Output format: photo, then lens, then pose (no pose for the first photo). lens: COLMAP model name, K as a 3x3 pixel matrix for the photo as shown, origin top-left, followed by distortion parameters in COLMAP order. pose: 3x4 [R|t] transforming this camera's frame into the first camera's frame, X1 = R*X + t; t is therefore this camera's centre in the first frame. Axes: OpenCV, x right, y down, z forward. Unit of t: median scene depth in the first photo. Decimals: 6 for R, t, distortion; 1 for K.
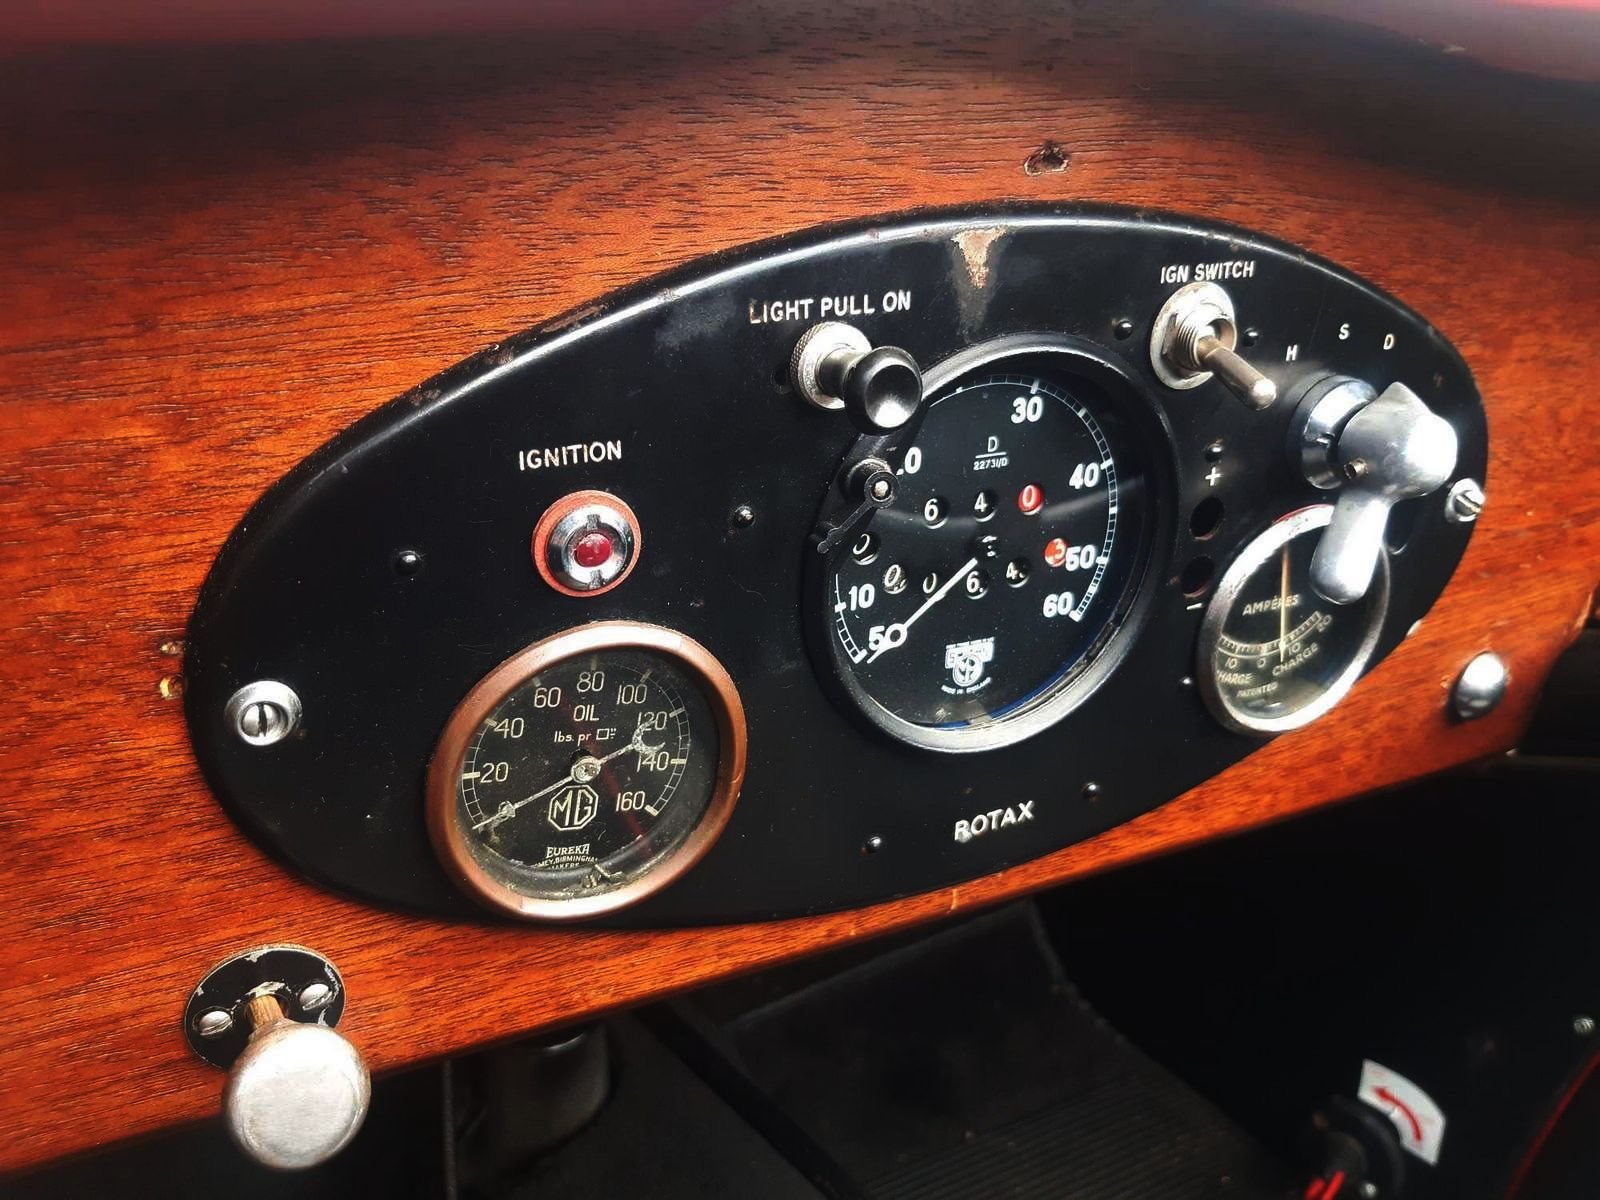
lens RADIAL K [[1258.8, 0, 802.3], [0, 1258.8, 596.3], [0, 0, 1]] dist [0.070334, -0.179134]
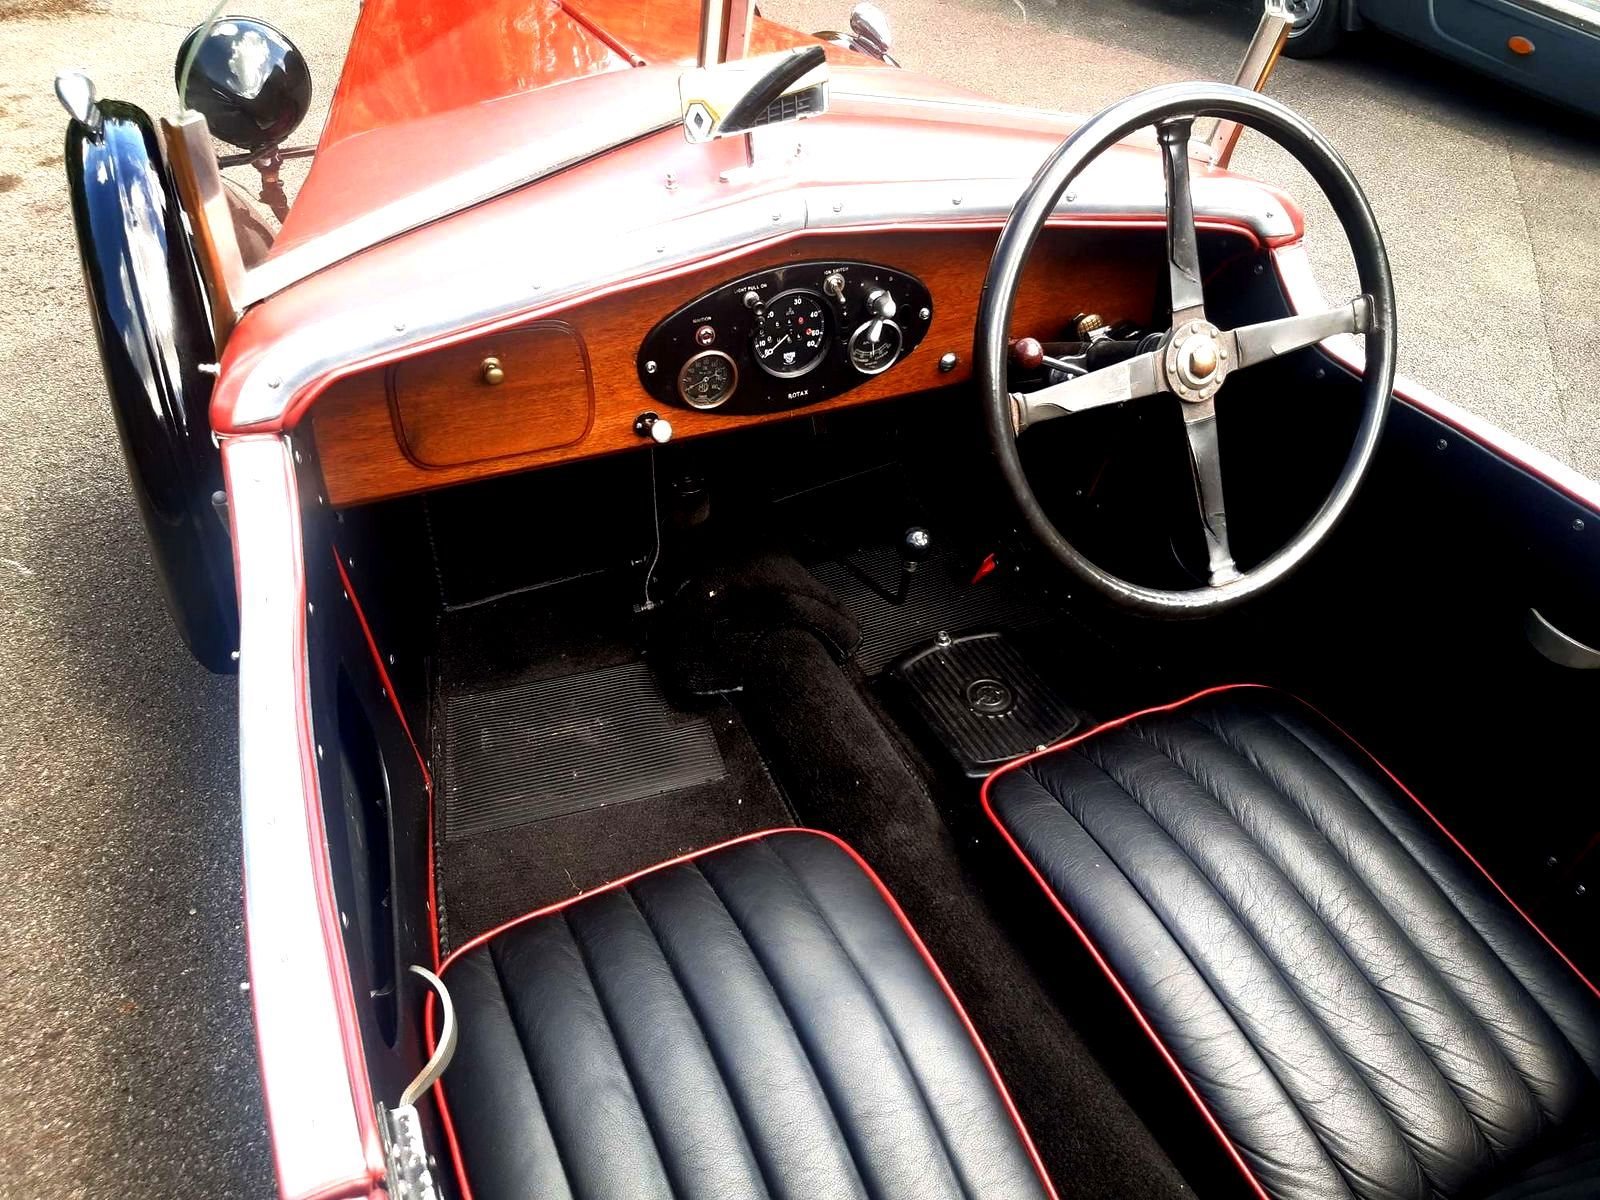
lens RADIAL K [[1199.0, 0, 832.0], [0, 1199.0, 603.9], [0, 0, 1]] dist [0.089267, -0.144780]
pose [[0.999268, 0.010393, -0.036818, 0.487129], [0.000036, 0.962140, 0.272557, -0.290717], [0.038257, -0.272359, 0.961435, -3.611021]]
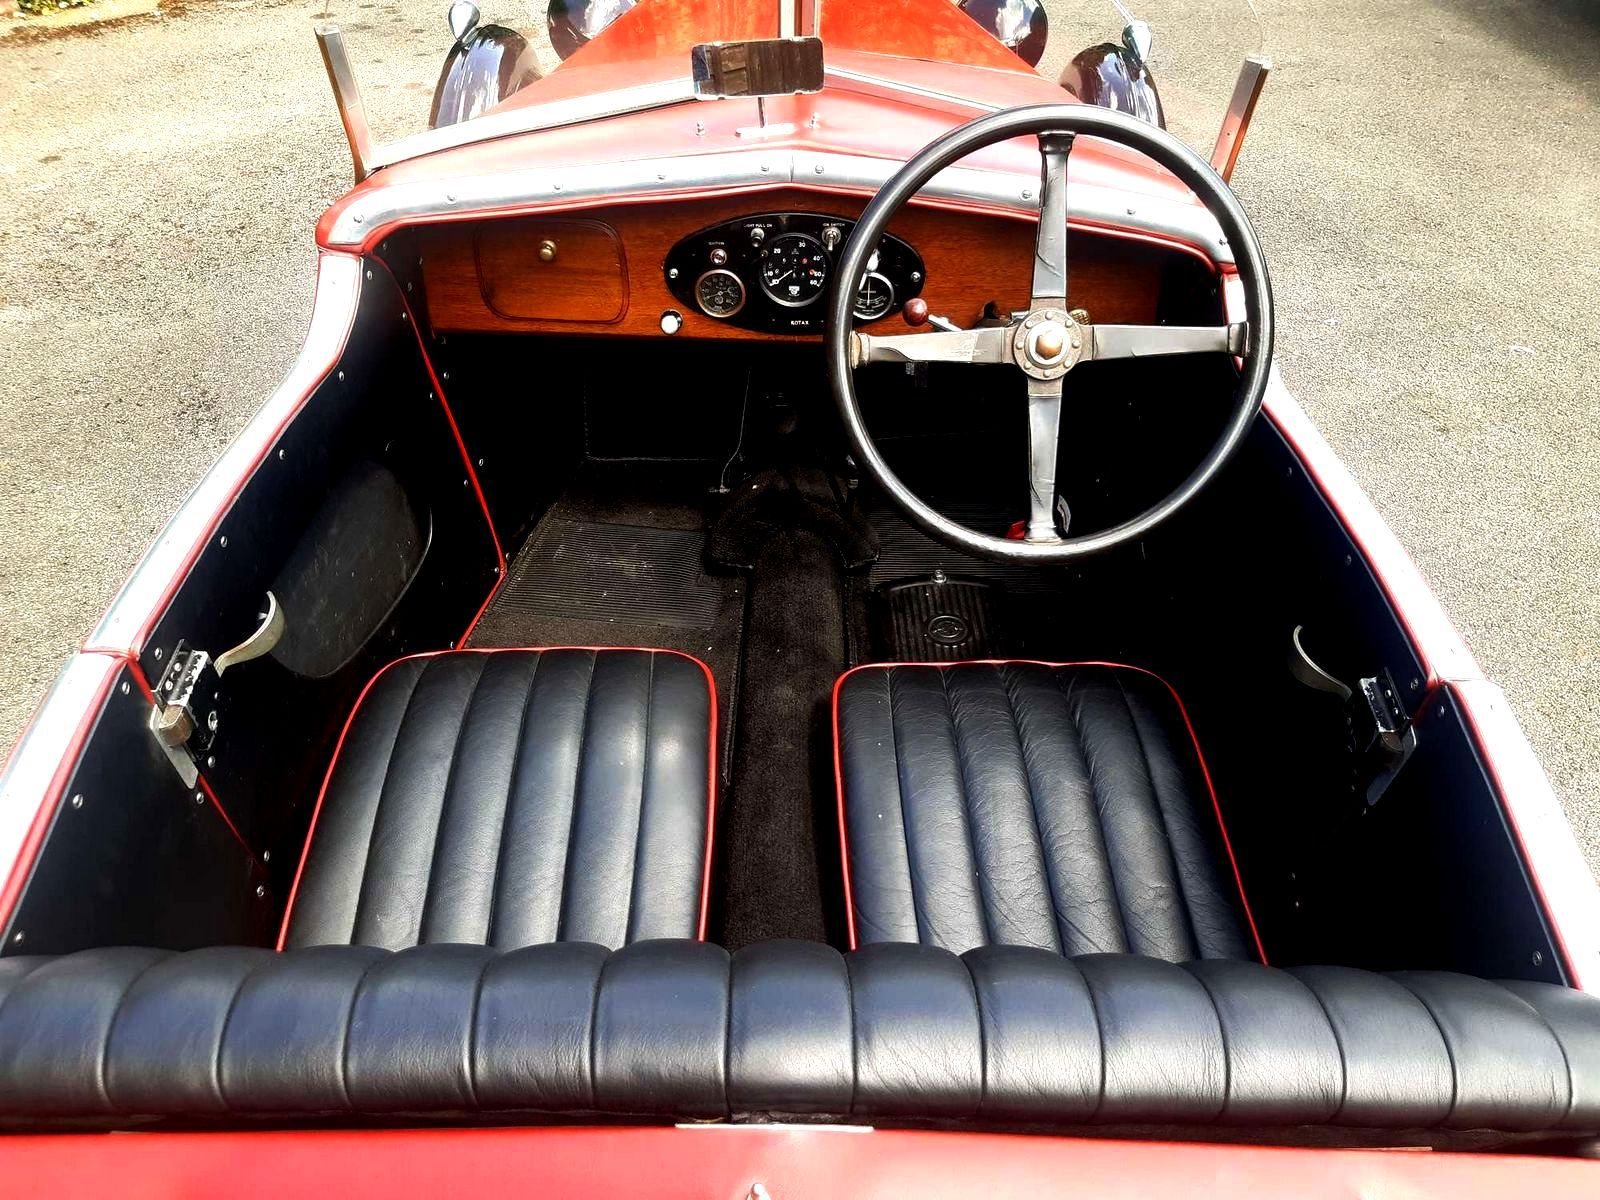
lens RADIAL K [[1199.0, 0, 832.0], [0, 1199.0, 603.9], [0, 0, 1]] dist [0.089267, -0.144780]
pose [[0.895495, 0.270732, -0.353262, 2.701083], [-0.163539, 0.938346, 0.304567, -0.312698], [0.413938, -0.214966, 0.884559, -4.162579]]
